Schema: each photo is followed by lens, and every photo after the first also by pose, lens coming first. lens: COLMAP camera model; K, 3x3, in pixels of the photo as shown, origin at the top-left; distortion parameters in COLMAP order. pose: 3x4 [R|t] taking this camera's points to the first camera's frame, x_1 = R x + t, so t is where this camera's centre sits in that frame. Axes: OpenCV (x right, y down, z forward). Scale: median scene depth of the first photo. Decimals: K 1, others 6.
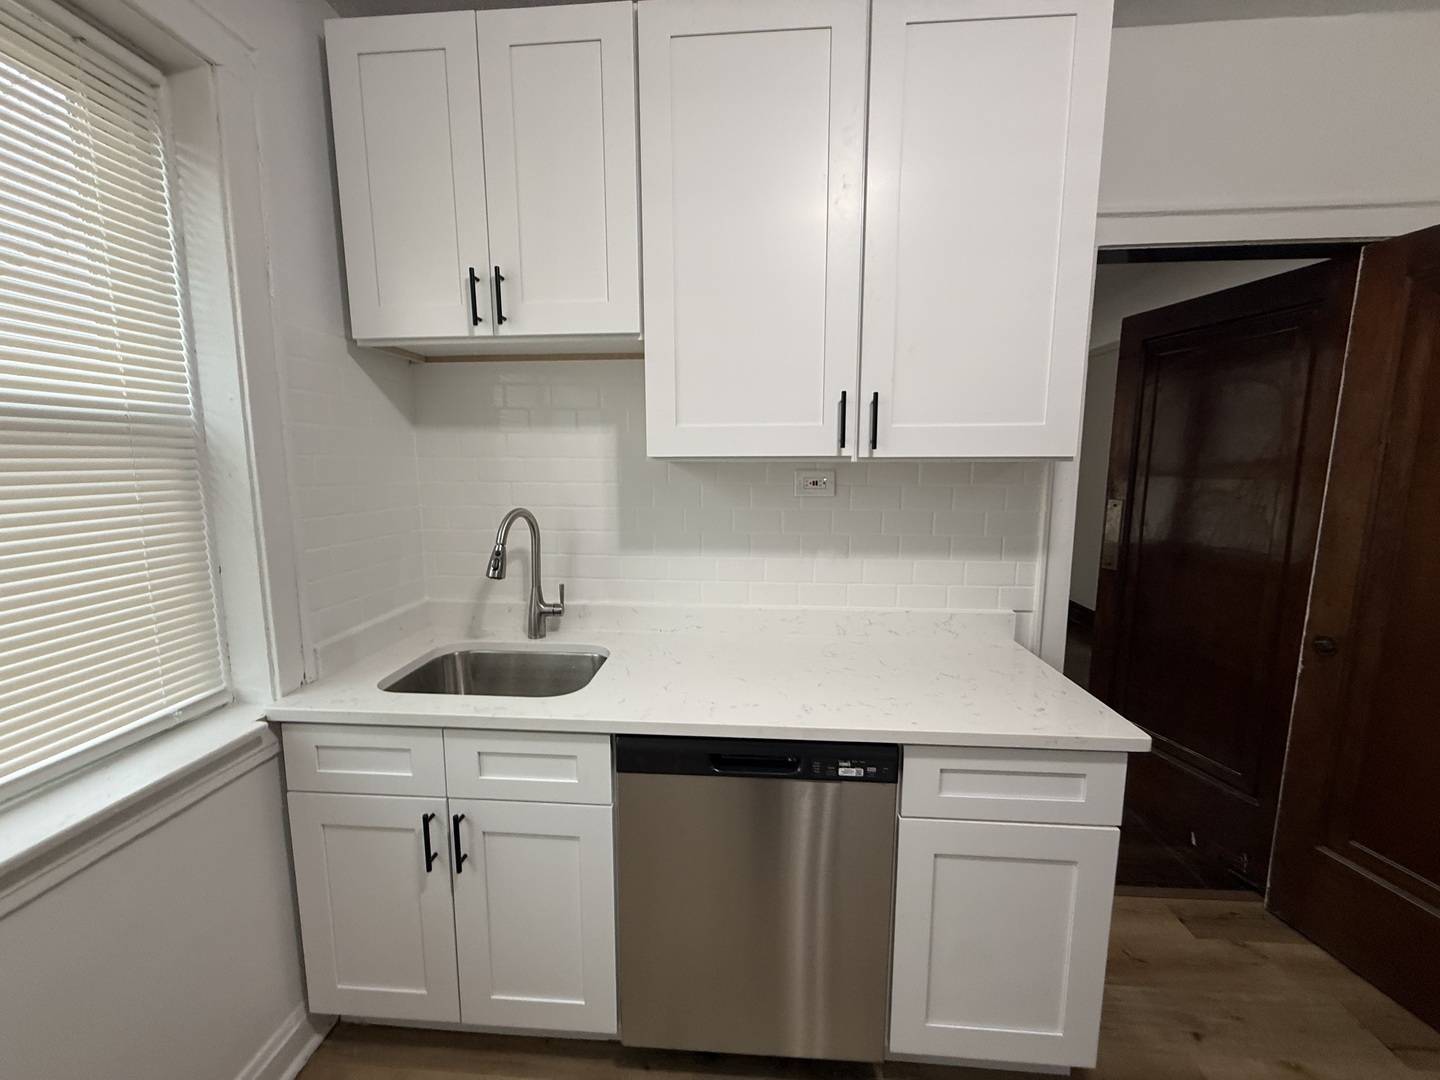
lens RADIAL K [[574.4, 0, 717.4], [0, 574.4, 537.0], [0, 0, 1]] dist [-0.000124, 0.000348]
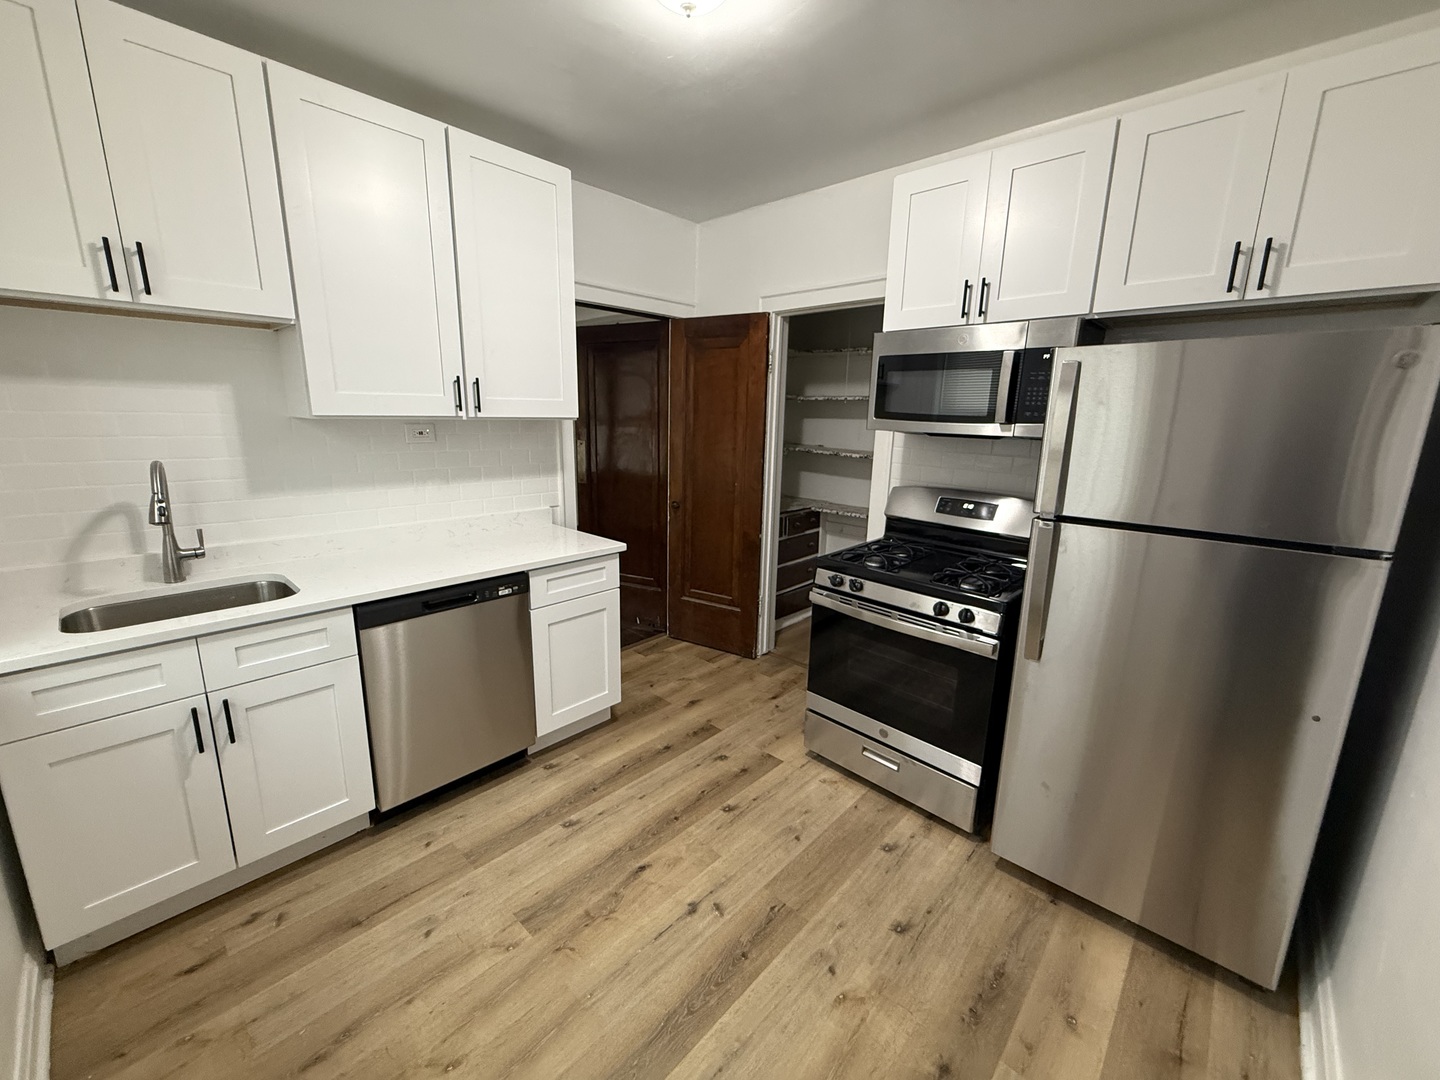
lens RADIAL K [[574.4, 0, 717.4], [0, 574.4, 537.0], [0, 0, 1]] dist [-0.000124, 0.000348]
pose [[0.626129, -0.153550, 0.764451, -0.606851], [0.082909, 0.987970, 0.130539, 0.043465], [-0.775299, -0.018354, 0.631328, -0.577233]]
